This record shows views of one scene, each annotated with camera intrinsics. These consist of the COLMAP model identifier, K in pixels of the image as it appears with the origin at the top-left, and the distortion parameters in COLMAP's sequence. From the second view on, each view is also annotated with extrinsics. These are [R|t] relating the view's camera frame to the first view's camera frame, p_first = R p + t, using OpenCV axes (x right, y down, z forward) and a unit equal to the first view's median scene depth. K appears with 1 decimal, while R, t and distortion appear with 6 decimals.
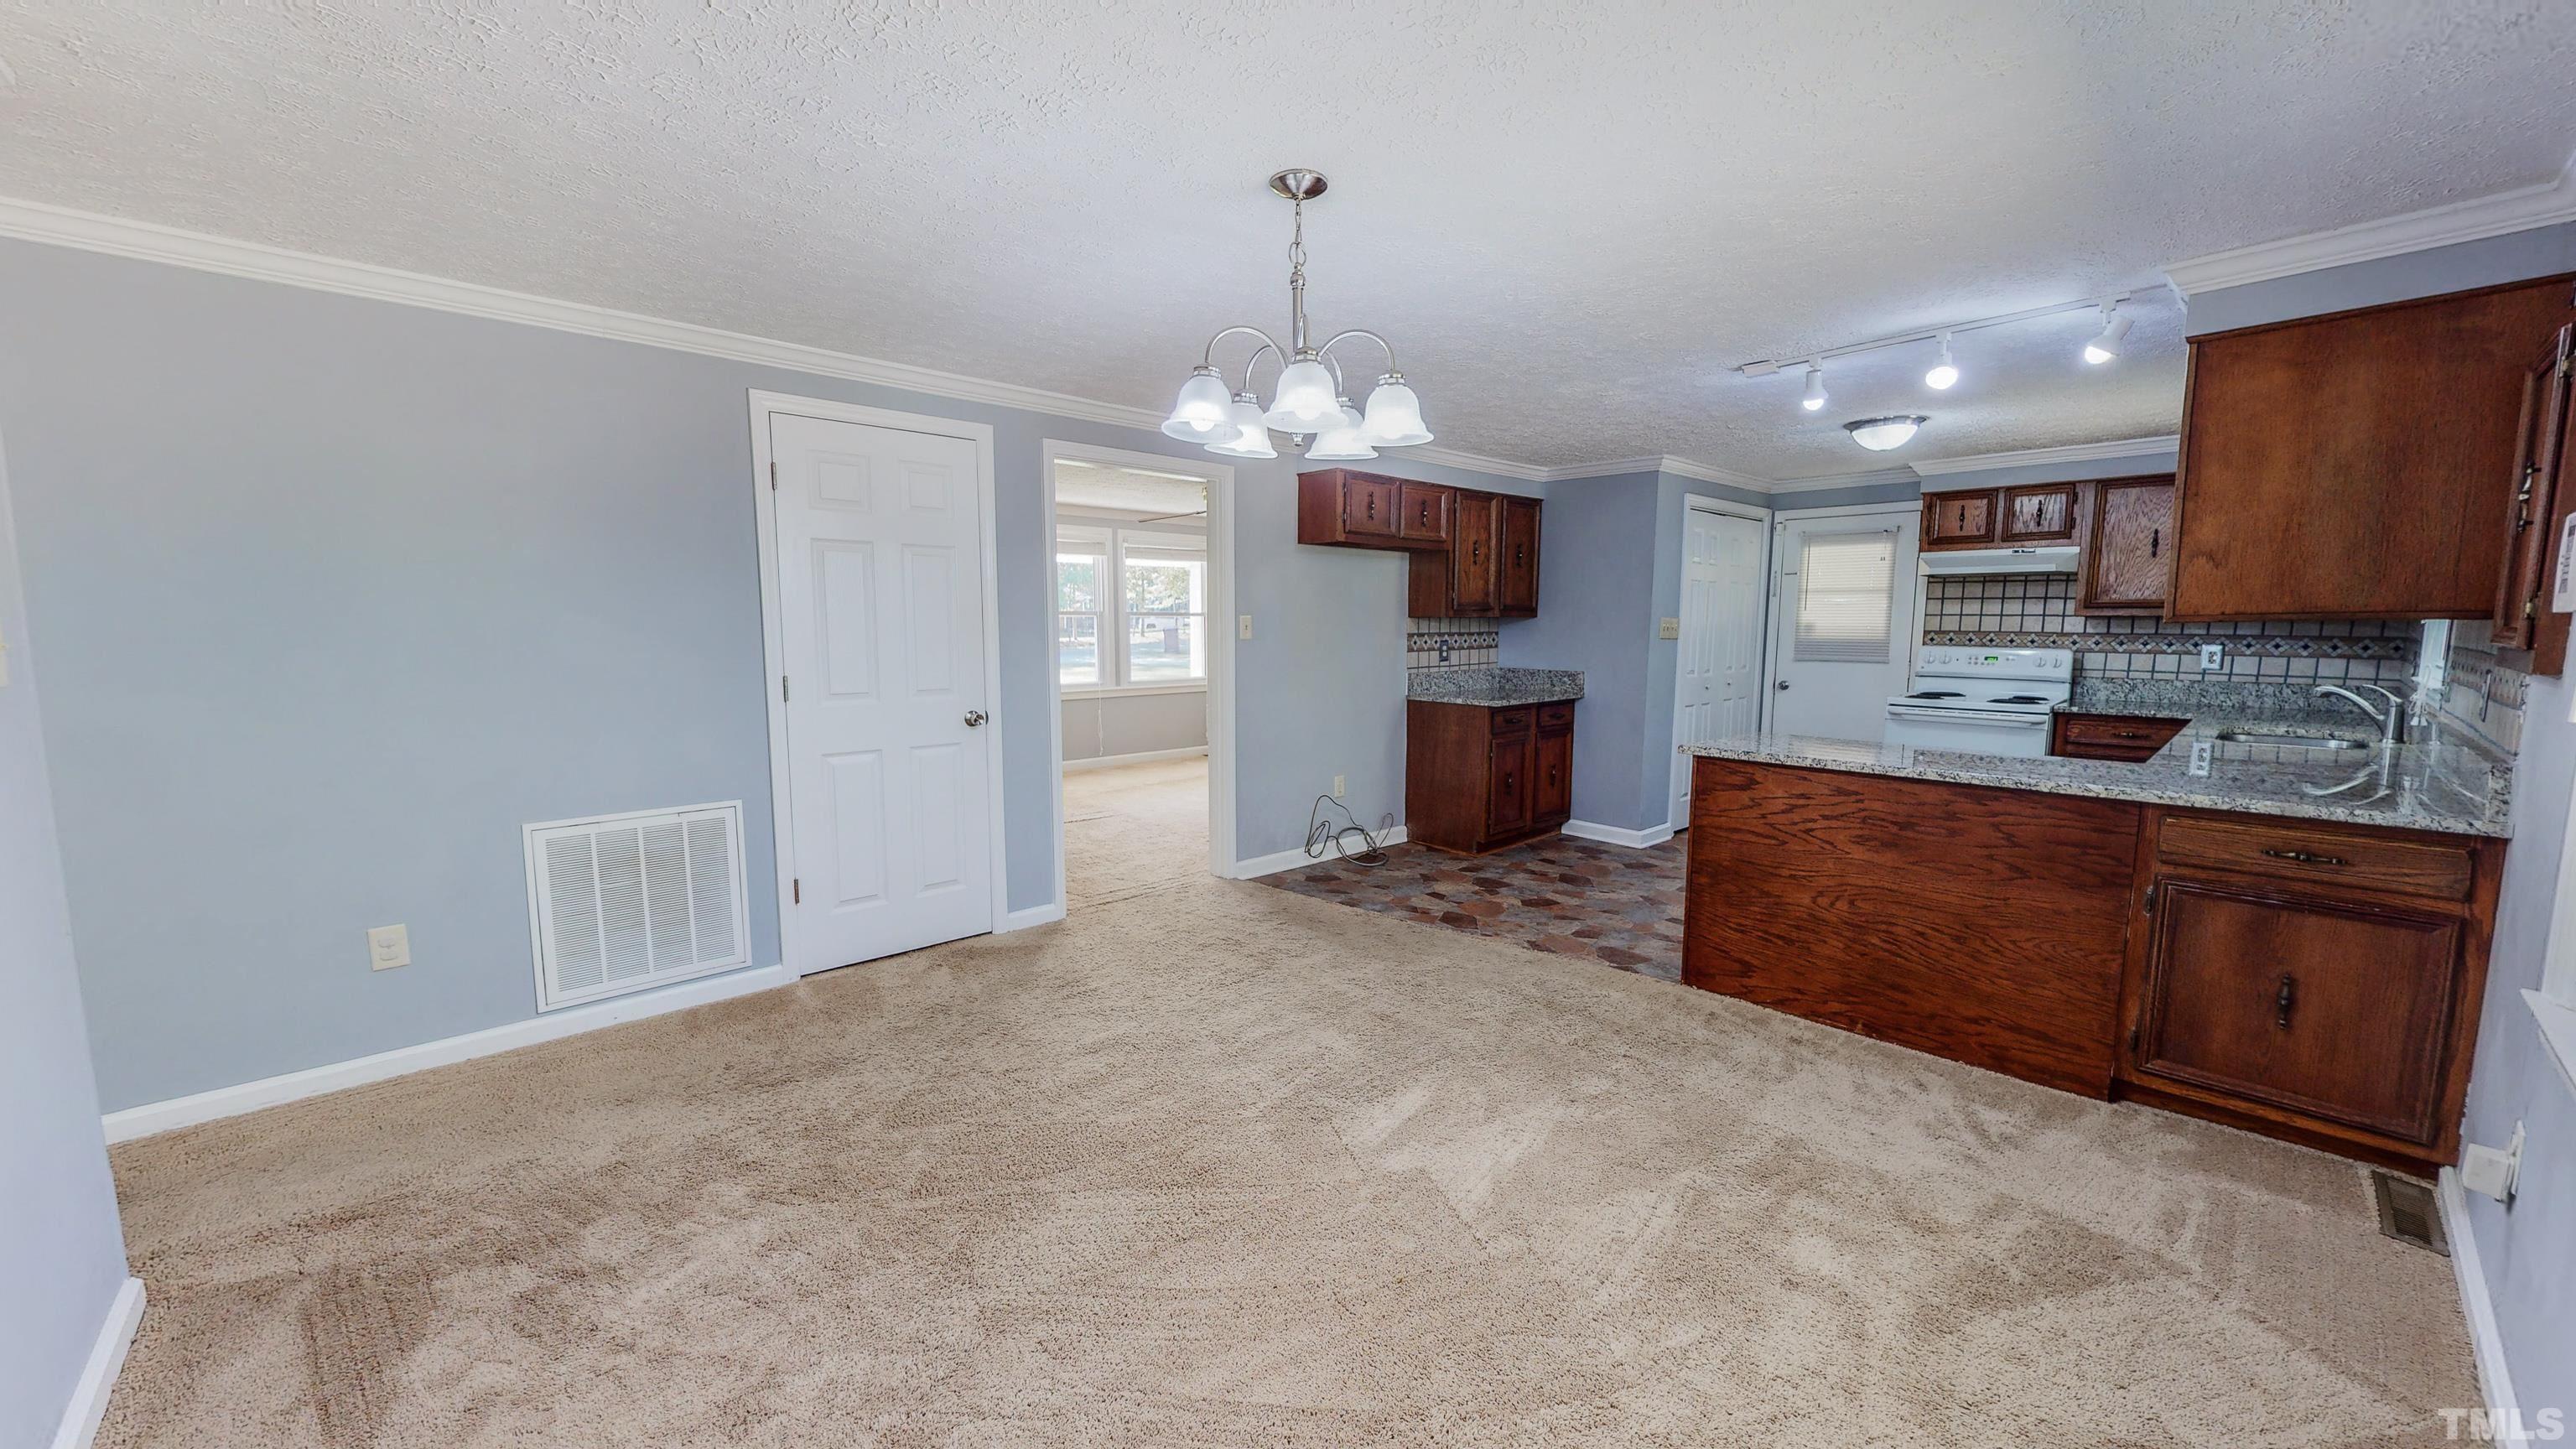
lens RADIAL K [[944.0, 0, 1287.1], [0, 944.0, 730.7], [0, 0, 1]] dist [-0.002546, 0.000323]
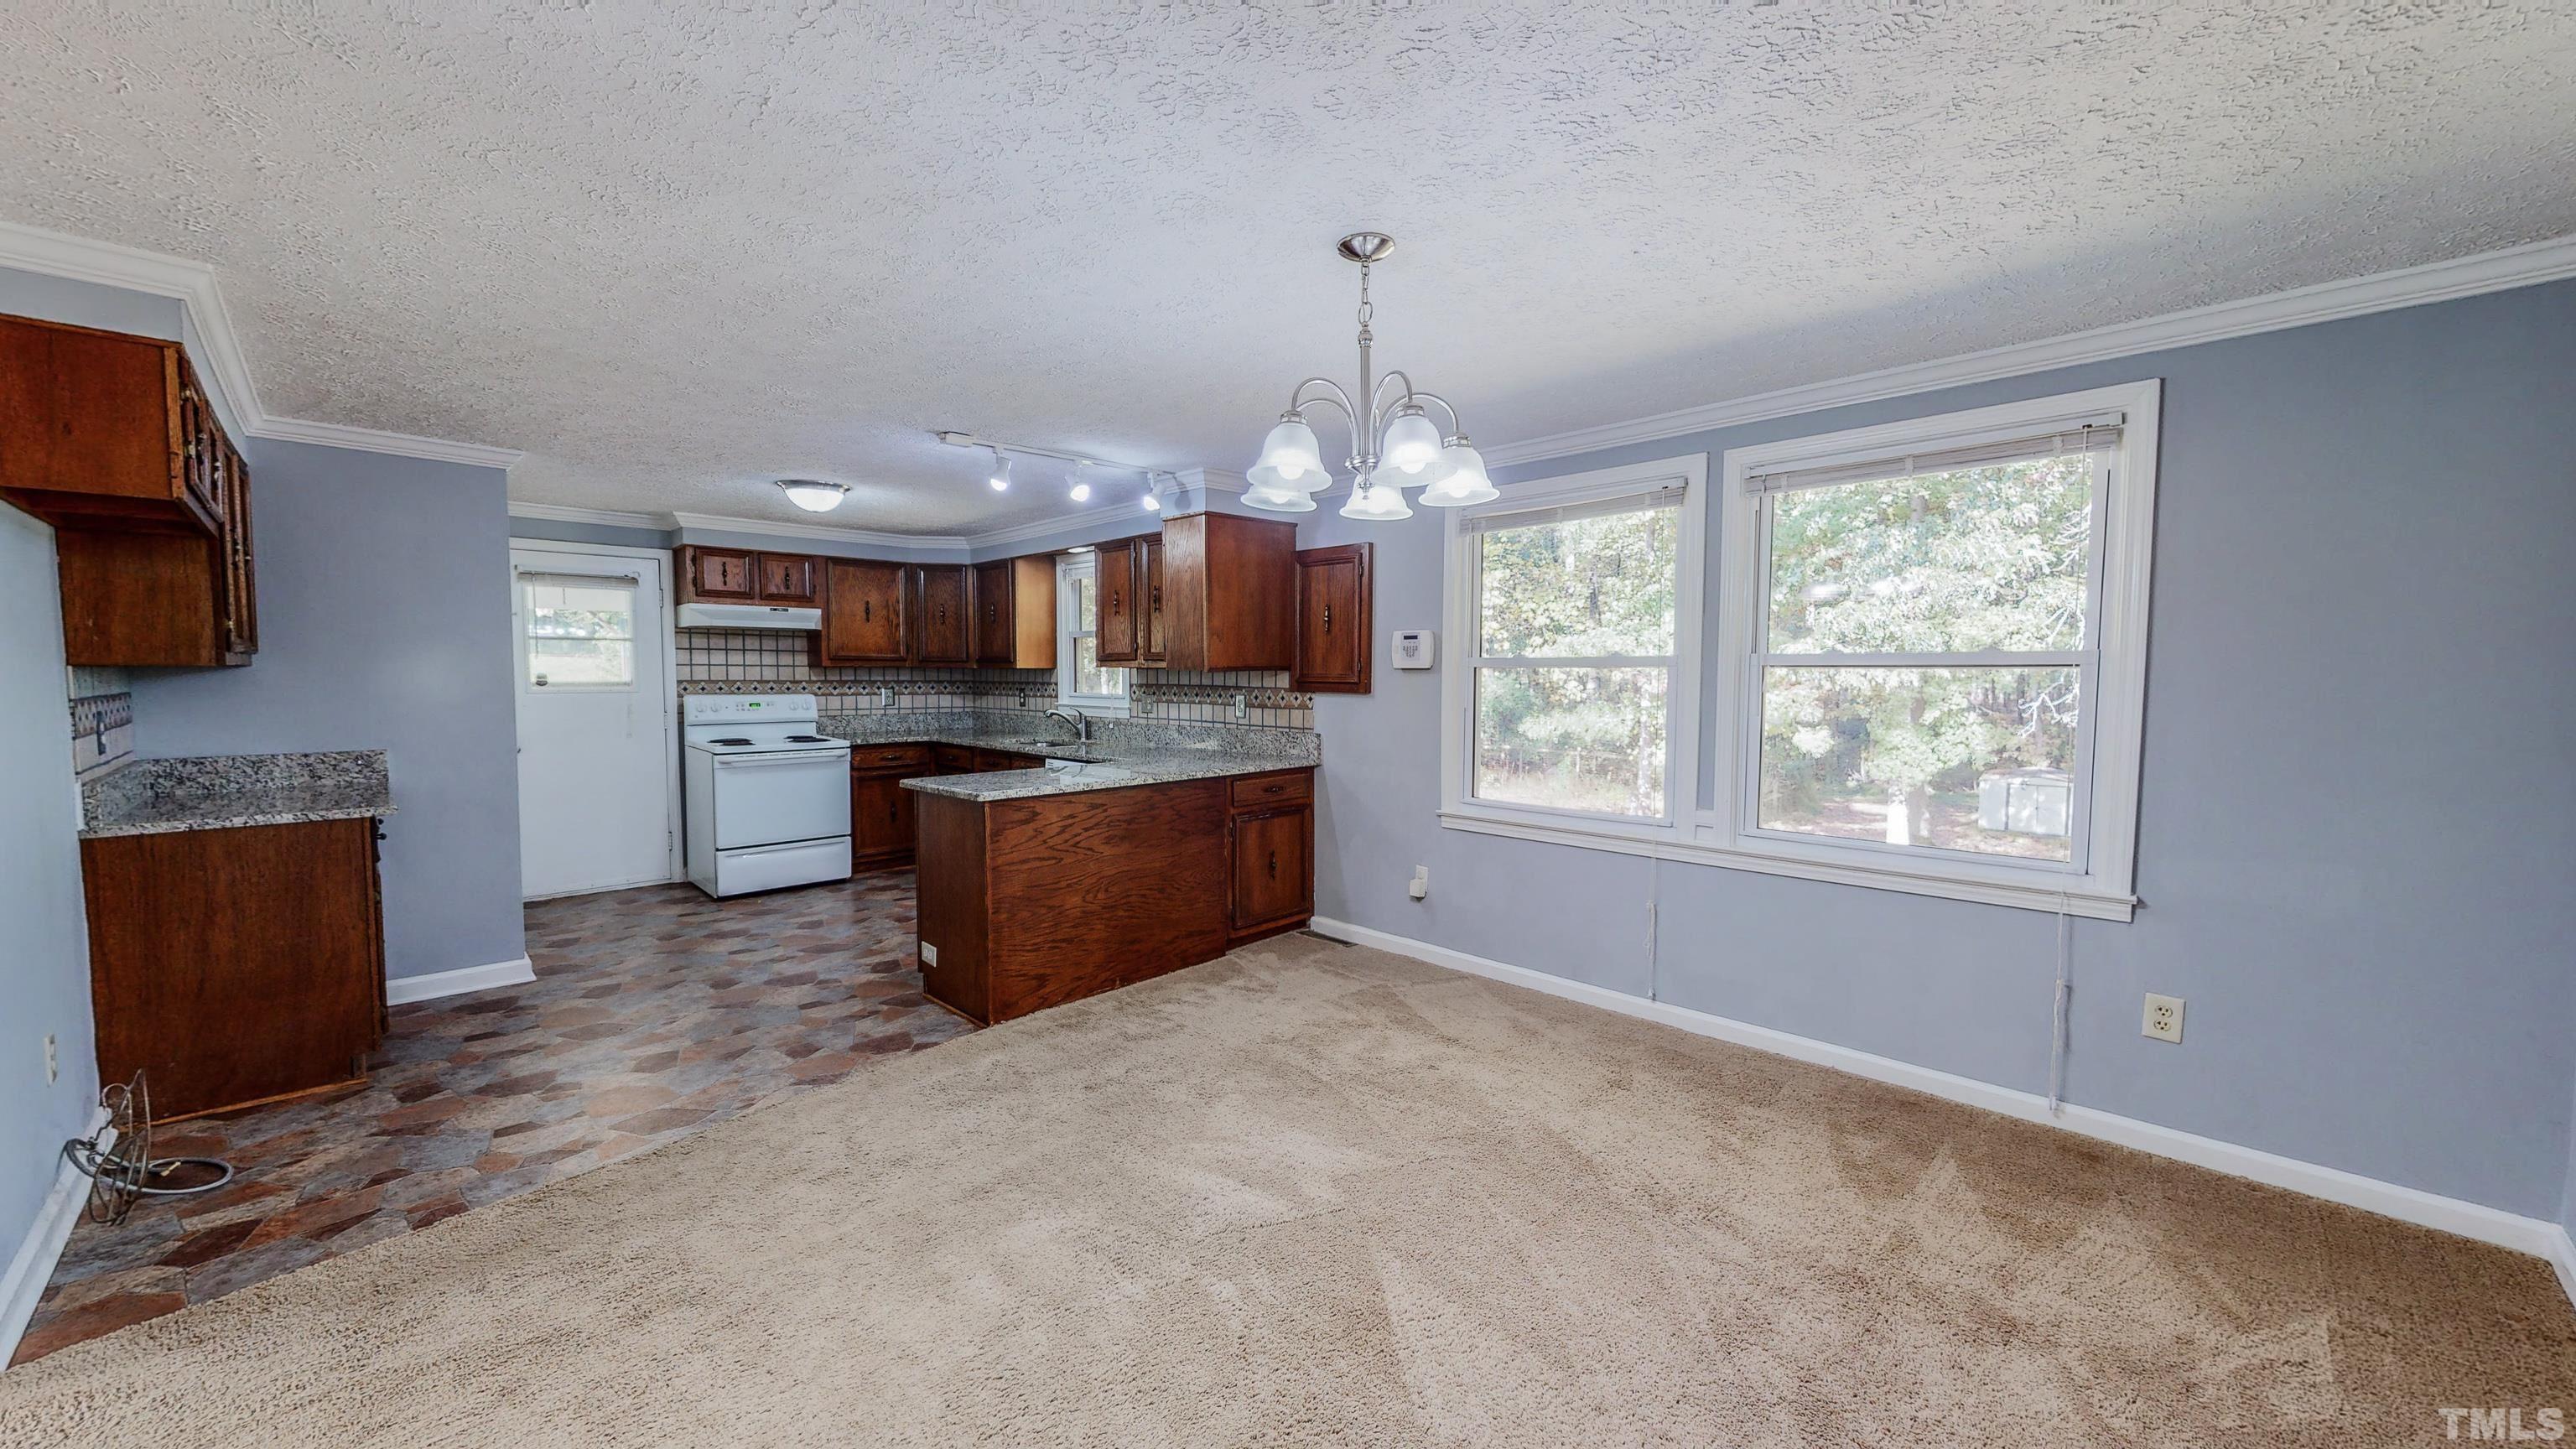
lens RADIAL K [[944.1, 0, 1288.2], [0, 944.1, 727.7], [0, 0, 1]] dist [0.000154, -0.000107]
pose [[-0.039648, -0.062437, 0.997261, -0.429616], [0.115864, 0.991026, 0.066653, -0.059409], [-0.992474, 0.118189, -0.032058, 0.488859]]
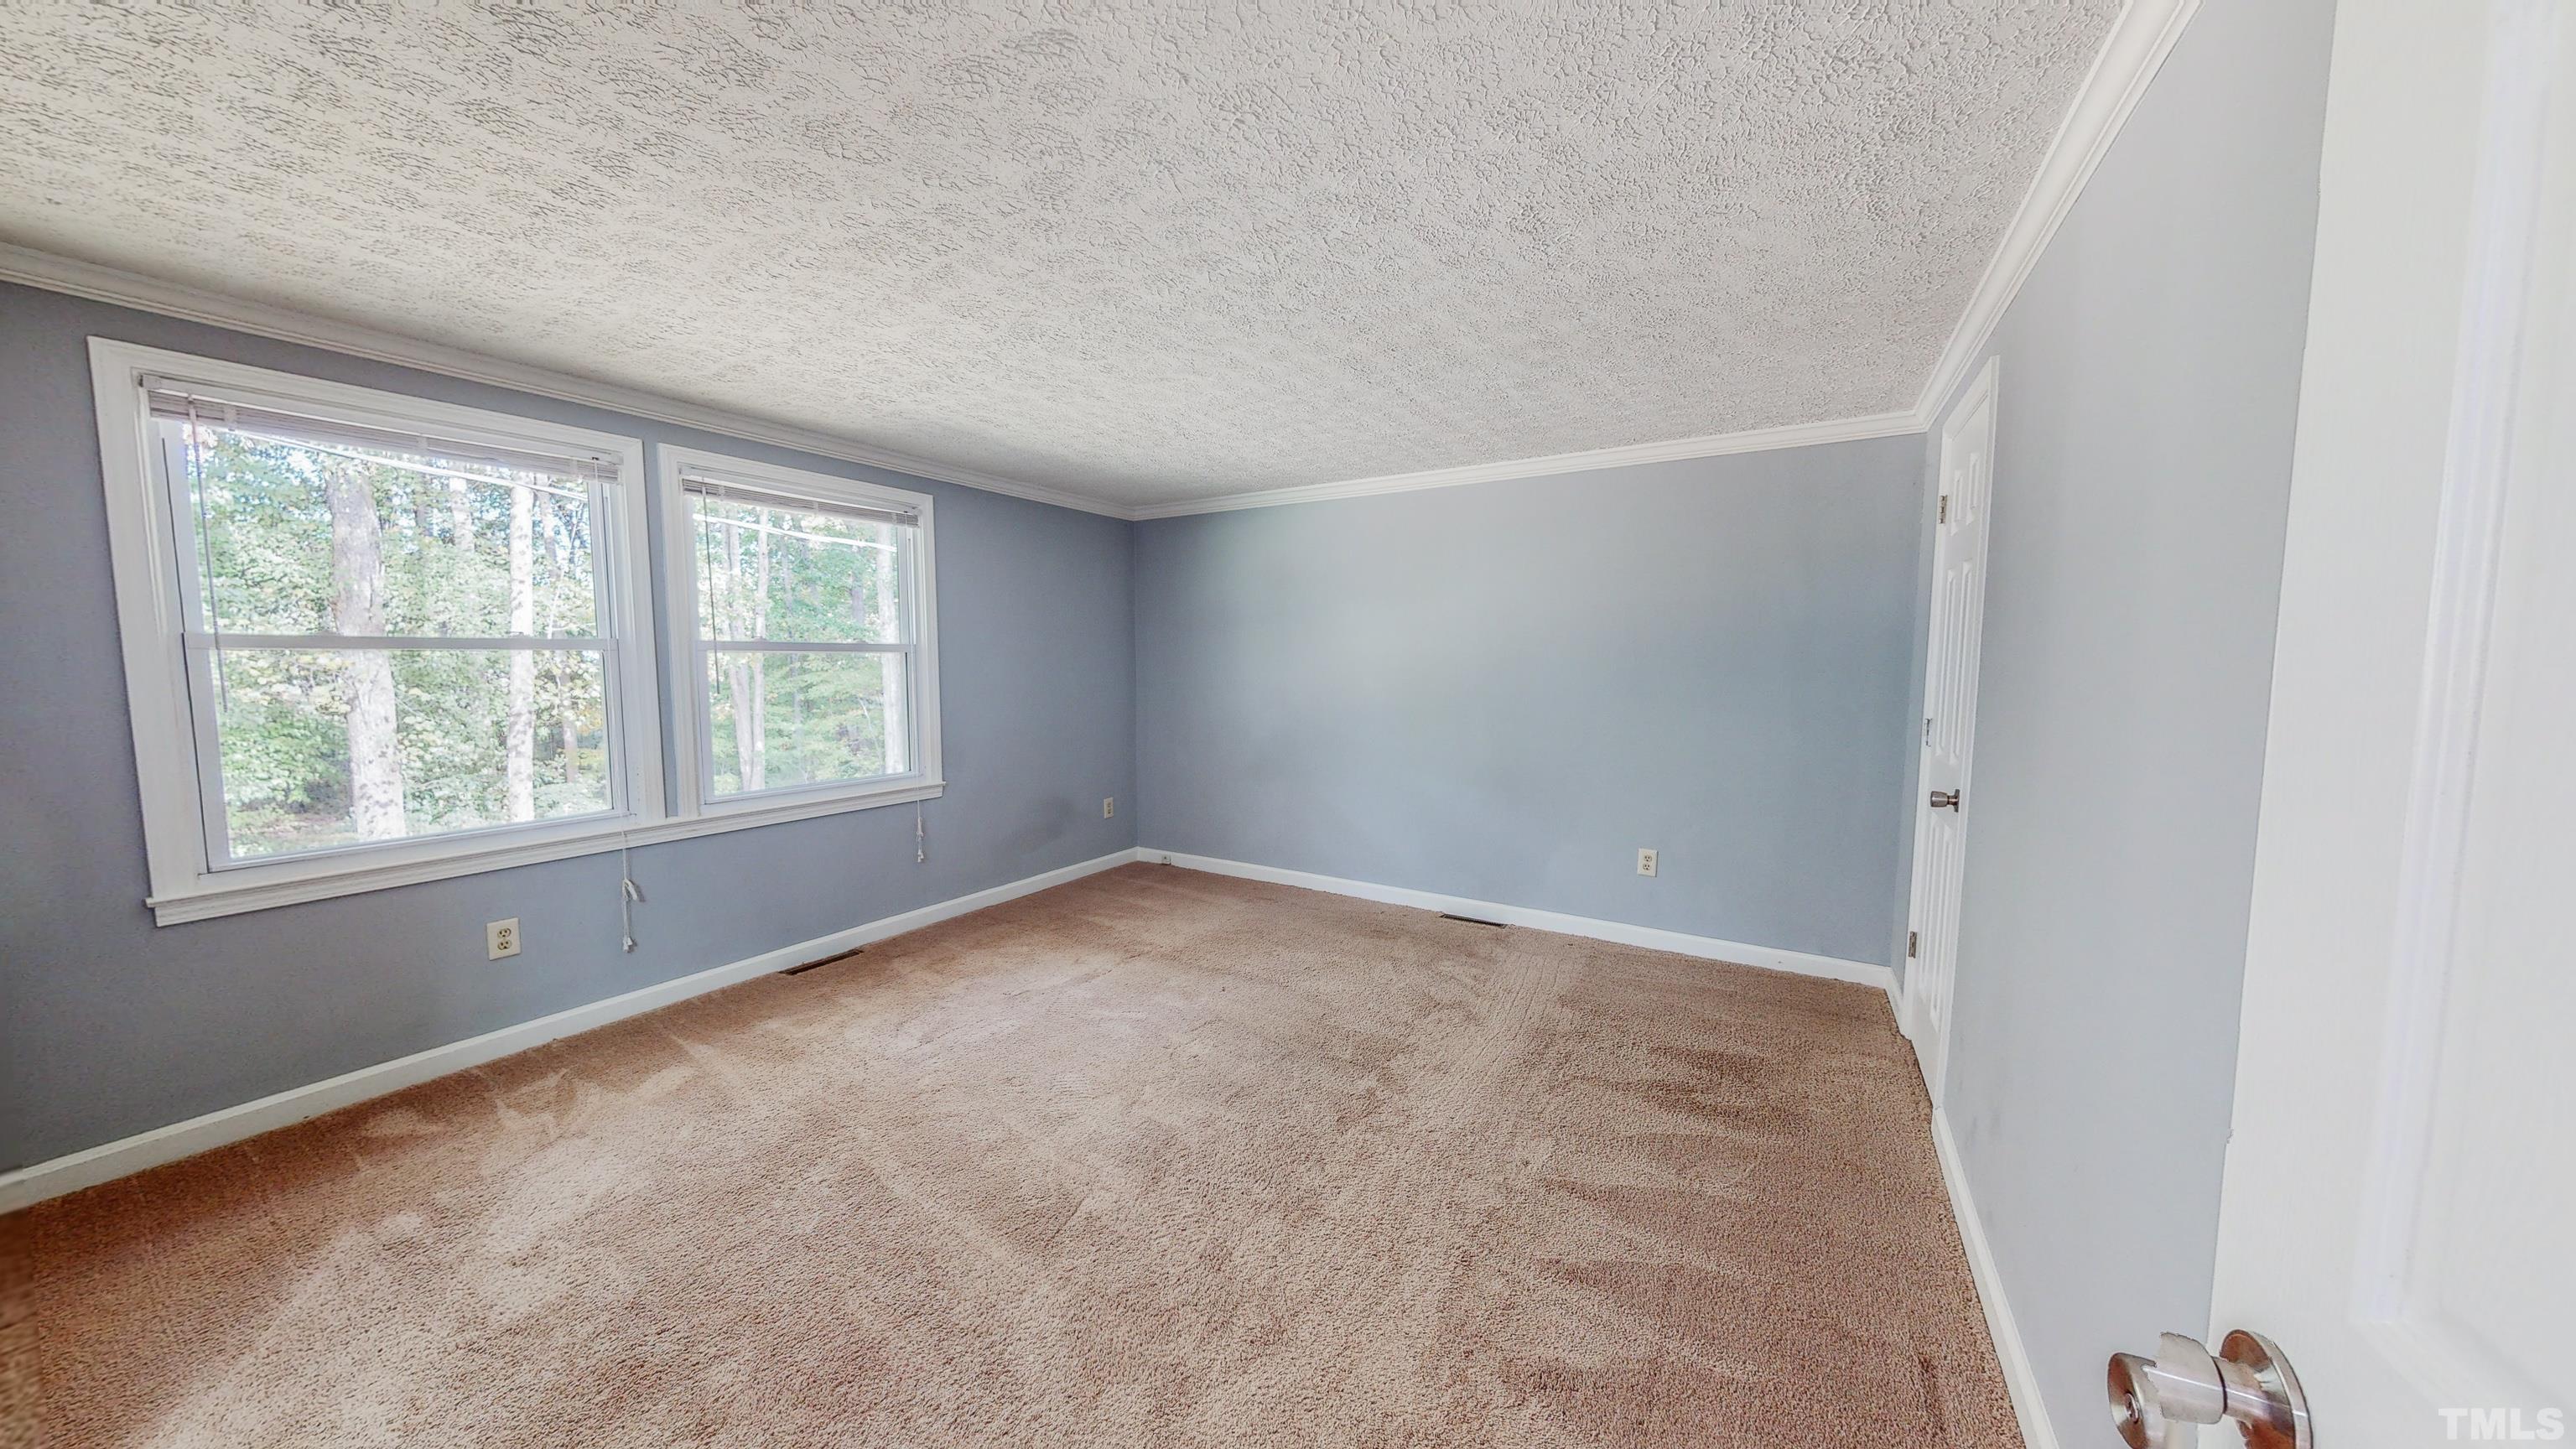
lens RADIAL K [[814.4, 0, 1289.8], [0, 814.4, 726.0], [0, 0, 1]] dist [-0.000885, -0.000037]
pose [[-0.962475, 0.014818, -0.270965, -0.031739], [-0.038330, 0.981074, 0.189802, -0.101899], [0.268649, 0.193066, -0.943691, 0.885559]]
